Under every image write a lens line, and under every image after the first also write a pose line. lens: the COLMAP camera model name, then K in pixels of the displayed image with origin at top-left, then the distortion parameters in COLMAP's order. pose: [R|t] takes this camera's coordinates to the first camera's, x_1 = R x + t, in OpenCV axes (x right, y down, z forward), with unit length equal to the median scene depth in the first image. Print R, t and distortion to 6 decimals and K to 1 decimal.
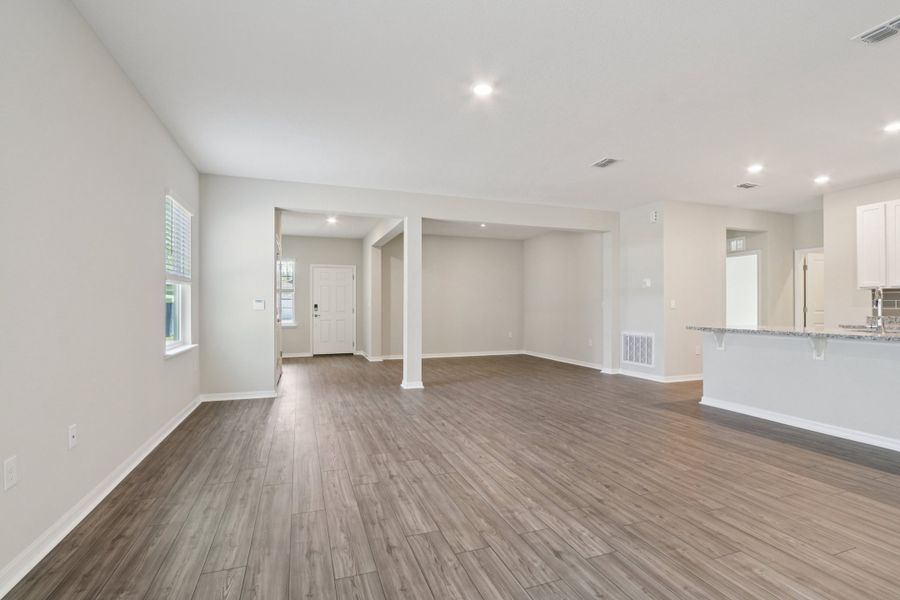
lens RADIAL K [[418.5, 0, 449.8], [0, 418.5, 306.3], [0, 0, 1]] dist [-0.004078, -0.000283]
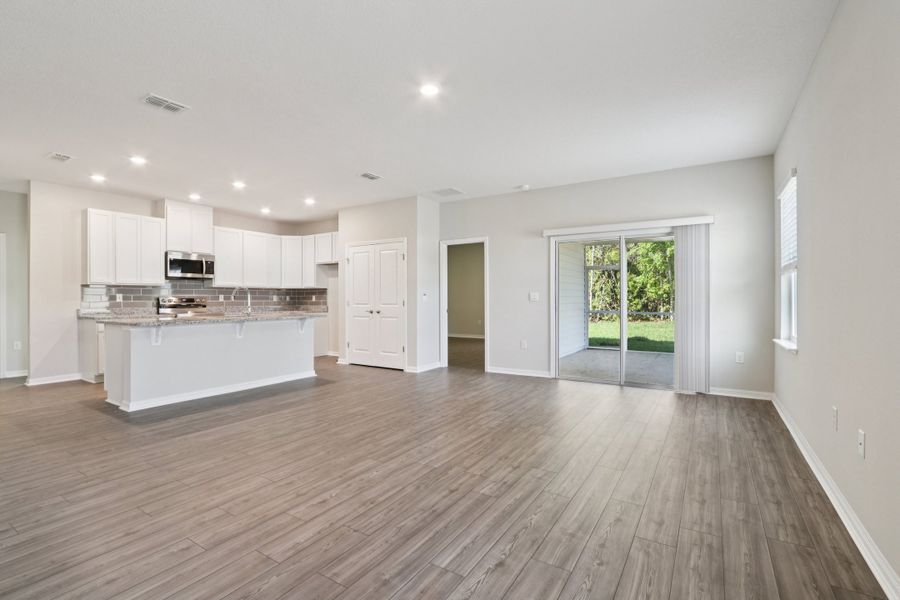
lens RADIAL K [[418.1, 0, 445.3], [0, 418.1, 295.2], [0, 0, 1]] dist [-0.016240, 0.000279]
pose [[-0.609767, 0.010753, 0.792508, -0.491982], [0.003733, 0.999936, -0.010695, 0.002999], [-0.792572, -0.003563, -0.609768, 1.033530]]
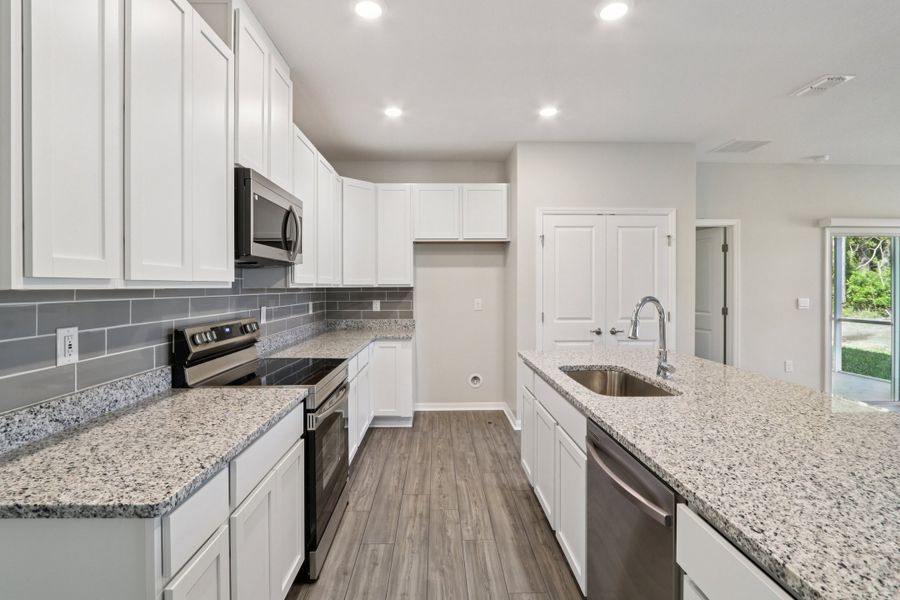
lens RADIAL K [[423.4, 0, 447.0], [0, 423.4, 286.9], [0, 0, 1]] dist [-0.000512, -0.000077]
pose [[-0.951392, 0.004086, 0.307956, 0.858949], [0.003809, 0.999992, -0.001502, -0.046024], [-0.307959, -0.000256, -0.951399, 1.247879]]
